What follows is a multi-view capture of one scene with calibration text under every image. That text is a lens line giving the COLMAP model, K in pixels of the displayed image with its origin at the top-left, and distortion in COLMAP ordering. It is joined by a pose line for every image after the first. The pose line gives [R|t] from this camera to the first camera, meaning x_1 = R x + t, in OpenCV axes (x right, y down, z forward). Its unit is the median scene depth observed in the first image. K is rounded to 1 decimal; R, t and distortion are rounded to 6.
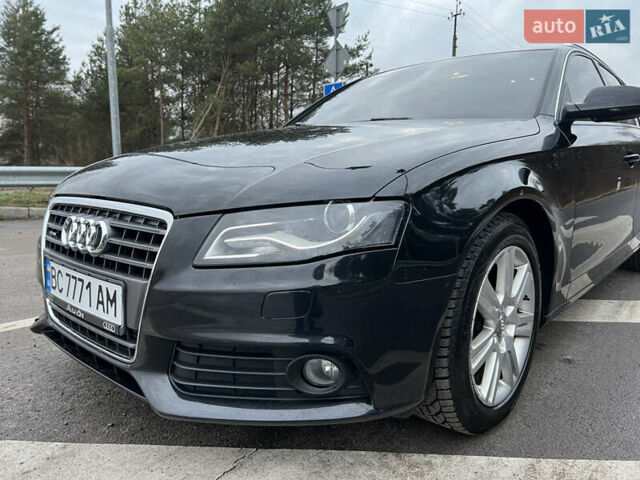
lens RADIAL K [[482.1, 0, 317.6], [0, 482.1, 242.2], [0, 0, 1]] dist [0.047650, -0.051378]
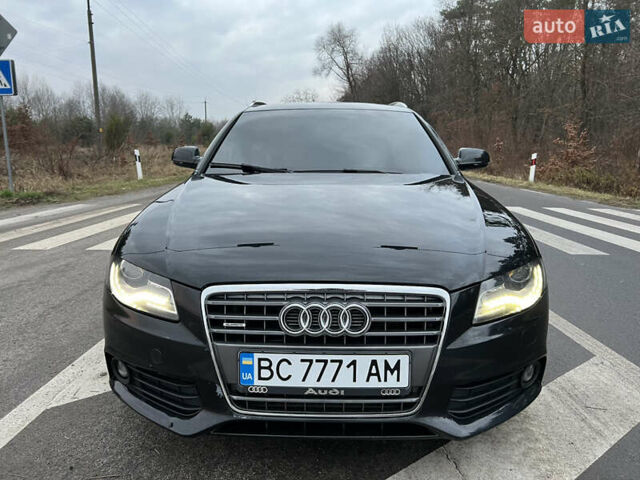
lens RADIAL K [[481.6, 0, 322.0], [0, 481.6, 241.2], [0, 0, 1]] dist [0.044656, -0.044501]
pose [[0.745377, -0.125703, 0.654684, -1.068581], [0.101341, 0.992014, 0.075093, -0.246318], [-0.658895, 0.010374, 0.752163, 0.184342]]
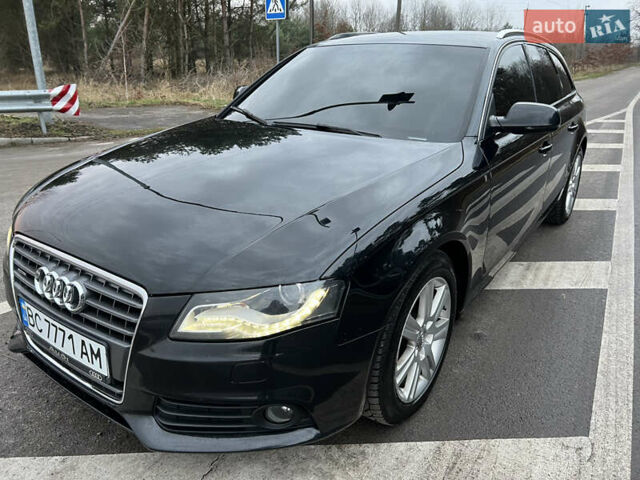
lens RADIAL K [[481.1, 0, 324.2], [0, 481.1, 243.7], [0, 0, 1]] dist [0.049064, -0.050420]
pose [[0.992249, -0.031424, 0.120227, -0.011103], [0.005762, 0.978092, 0.208092, -0.314747], [-0.124132, -0.205786, 0.970692, -0.116799]]
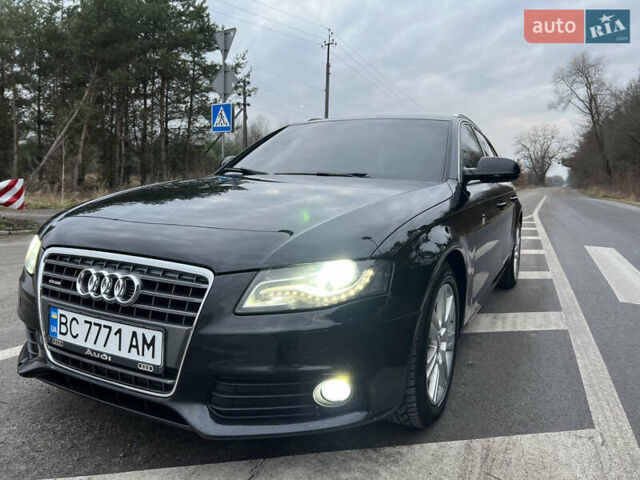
lens RADIAL K [[481.5, 0, 324.1], [0, 481.5, 240.8], [0, 0, 1]] dist [0.043989, -0.043131]
pose [[0.963397, -0.004737, 0.268037, -0.273276], [0.012953, 0.999499, -0.028892, -0.074564], [-0.267766, 0.031306, 0.962975, -0.202734]]
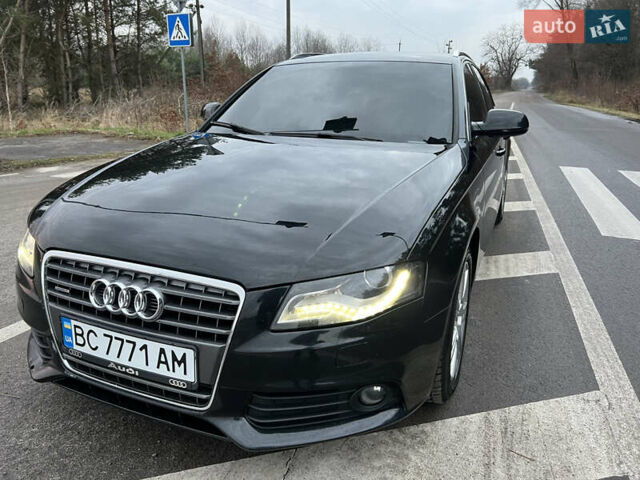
lens RADIAL K [[481.6, 0, 322.0], [0, 481.6, 241.2], [0, 0, 1]] dist [0.044656, -0.044501]
pose [[0.942508, -0.092787, 0.321045, -0.371572], [0.044216, 0.986860, 0.155410, -0.261140], [-0.331246, -0.132280, 0.934226, -0.100772]]
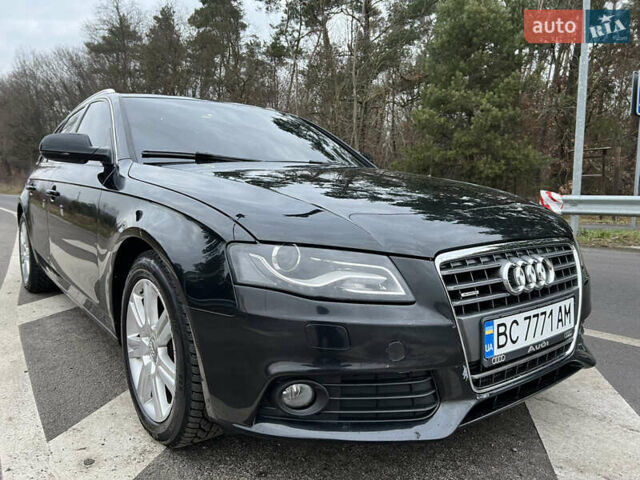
lens RADIAL K [[481.1, 0, 324.2], [0, 481.1, 243.7], [0, 0, 1]] dist [0.049064, -0.050420]
pose [[0.160885, -0.115829, 0.980153, -1.474288], [0.151080, 0.984276, 0.091518, -0.230812], [-0.975341, 0.133358, 0.175855, 1.146407]]
